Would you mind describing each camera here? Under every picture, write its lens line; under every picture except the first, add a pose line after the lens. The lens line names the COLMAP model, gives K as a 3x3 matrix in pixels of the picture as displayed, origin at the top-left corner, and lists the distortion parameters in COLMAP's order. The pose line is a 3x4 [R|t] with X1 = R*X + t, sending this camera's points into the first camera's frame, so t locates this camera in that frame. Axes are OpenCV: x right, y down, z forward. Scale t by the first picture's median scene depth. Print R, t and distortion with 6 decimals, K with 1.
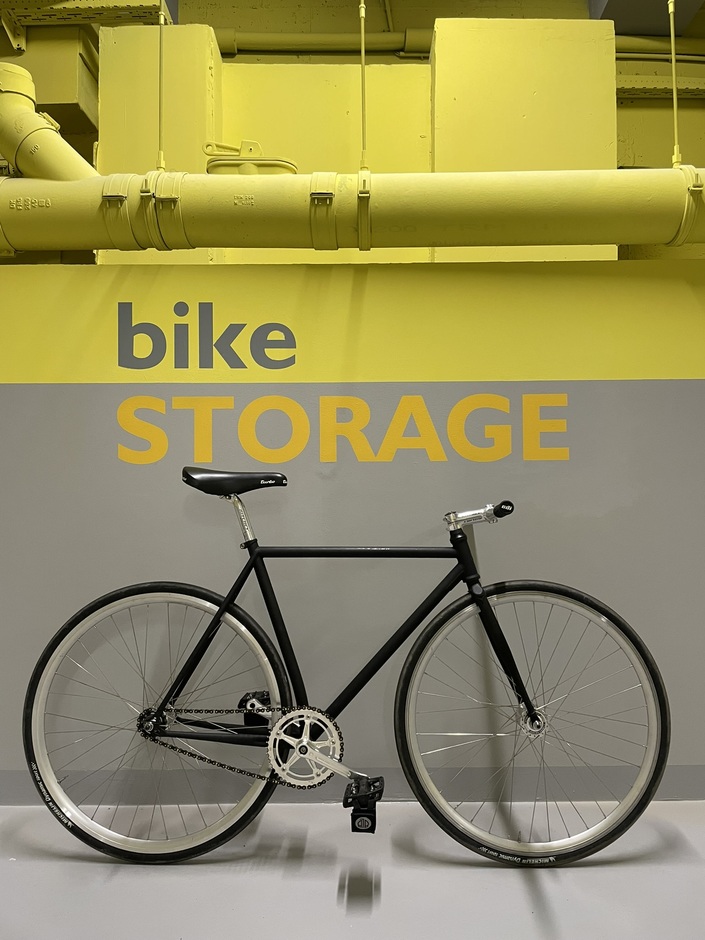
lens RADIAL K [[698.4, 0, 357.7], [0, 698.4, 471.6], [0, 0, 1]] dist [0.026249, -0.010953]
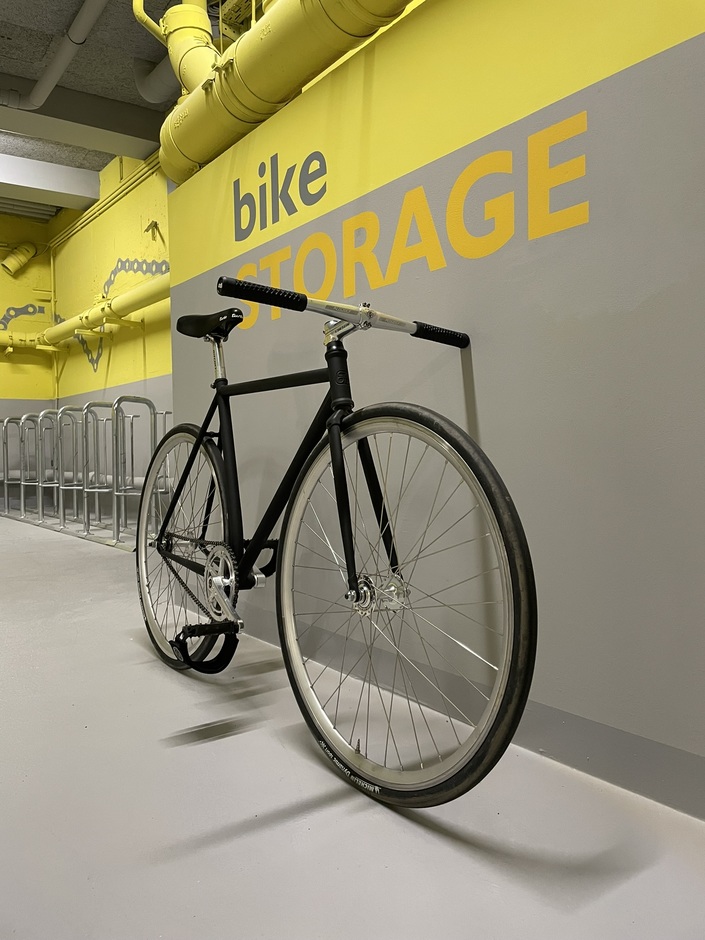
lens RADIAL K [[698.4, 0, 358.6], [0, 698.4, 469.5], [0, 0, 1]] dist [0.026249, -0.010953]
pose [[0.617011, 0.021783, -0.786653, 0.654731], [0.031510, 0.998131, 0.052354, 0.156219], [0.786323, -0.057090, 0.615172, 0.462372]]
